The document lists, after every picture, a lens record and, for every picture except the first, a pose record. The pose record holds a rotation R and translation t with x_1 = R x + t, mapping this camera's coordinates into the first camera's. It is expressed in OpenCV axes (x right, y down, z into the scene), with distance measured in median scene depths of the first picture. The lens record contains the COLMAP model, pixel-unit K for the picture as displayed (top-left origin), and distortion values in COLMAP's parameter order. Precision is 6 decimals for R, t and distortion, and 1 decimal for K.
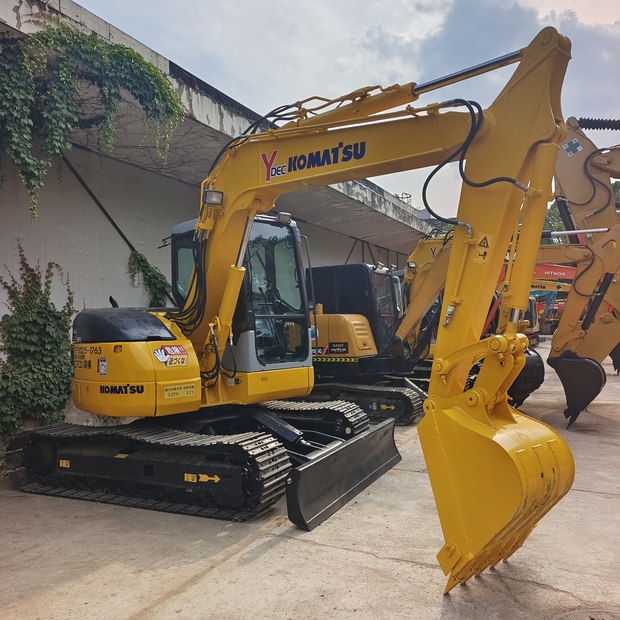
lens RADIAL K [[559.2, 0, 319.2], [0, 559.2, 309.8], [0, 0, 1]] dist [0.023100, 0.019015]
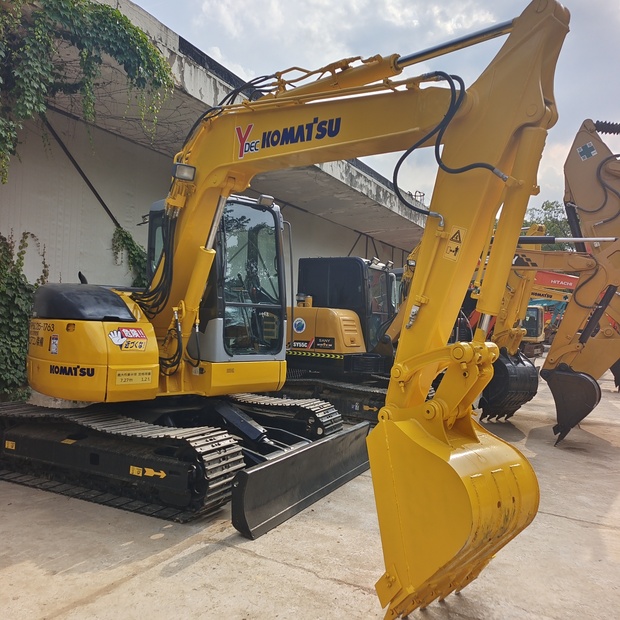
lens RADIAL K [[559.2, 0, 319.1], [0, 559.2, 309.4], [0, 0, 1]] dist [0.023100, 0.019015]
pose [[0.997336, 0.071235, -0.015693, 0.061977], [-0.071057, 0.997404, 0.011638, -0.000136], [0.016481, -0.010492, 0.999809, 0.068811]]
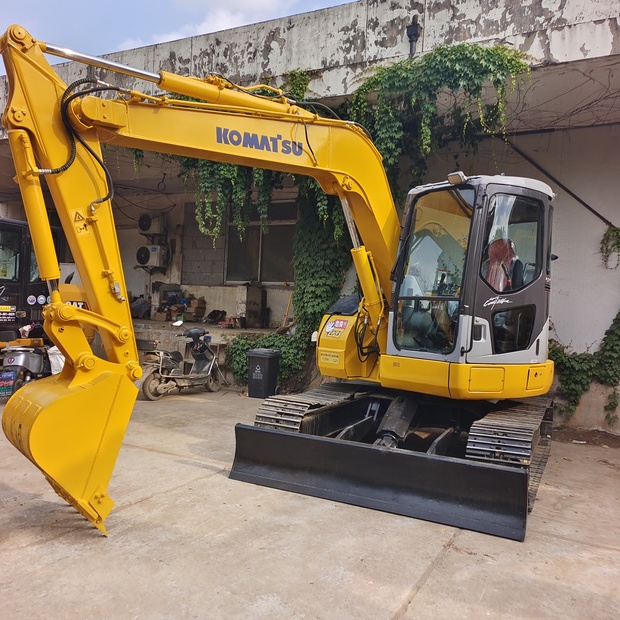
lens RADIAL K [[559.2, 0, 312.1], [0, 559.2, 311.2], [0, 0, 1]] dist [0.023100, 0.019015]
pose [[-0.013953, 0.030803, -0.999428, 0.885346], [-0.021691, 0.999281, 0.031101, 0.010328], [0.999667, 0.022112, -0.013275, 0.932249]]
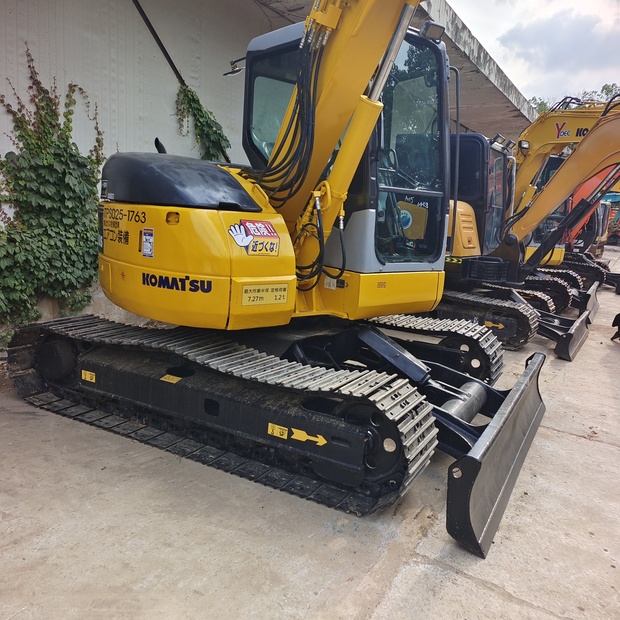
lens RADIAL K [[559.2, 0, 317.2], [0, 559.2, 312.5], [0, 0, 1]] dist [0.023100, 0.019015]
pose [[0.993805, 0.105132, -0.036037, -0.157646], [-0.095302, 0.972976, 0.210320, 0.024677], [0.057175, -0.205583, 0.976968, 0.362053]]
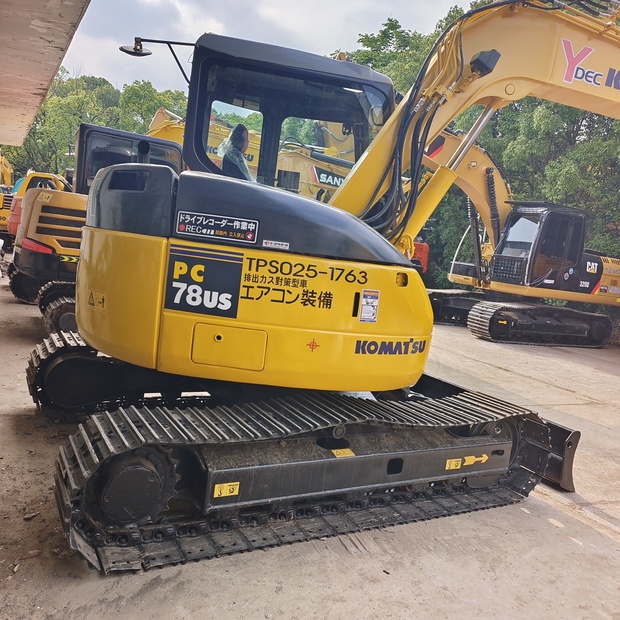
lens RADIAL K [[559.2, 0, 319.7], [0, 559.2, 311.0], [0, 0, 1]] dist [0.023100, 0.019015]
pose [[0.554498, 0.006796, 0.832157, -0.836132], [-0.170244, 0.979745, 0.105439, 0.052483], [-0.814585, -0.200135, 0.544423, 0.706086]]
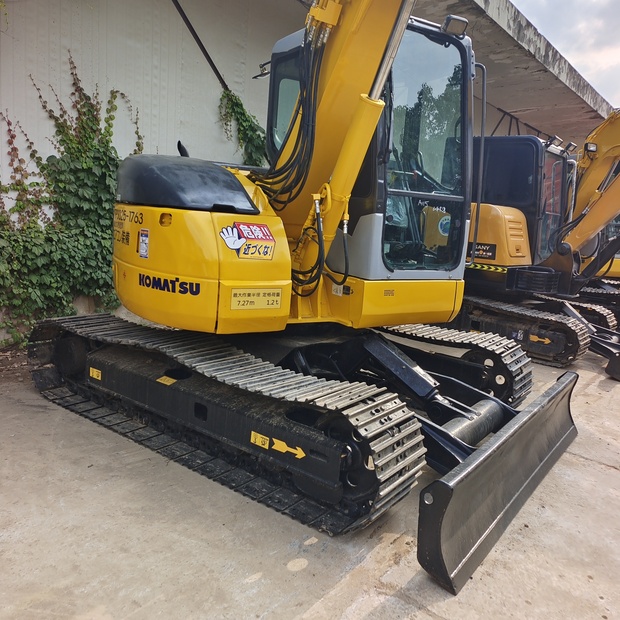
lens RADIAL K [[559.2, 0, 316.7], [0, 559.2, 311.9], [0, 0, 1]] dist [0.023100, 0.019015]
pose [[0.976473, 0.138956, -0.164900, -0.075912], [-0.102266, 0.971643, 0.213192, 0.019263], [0.189848, -0.191313, 0.962994, 0.394584]]
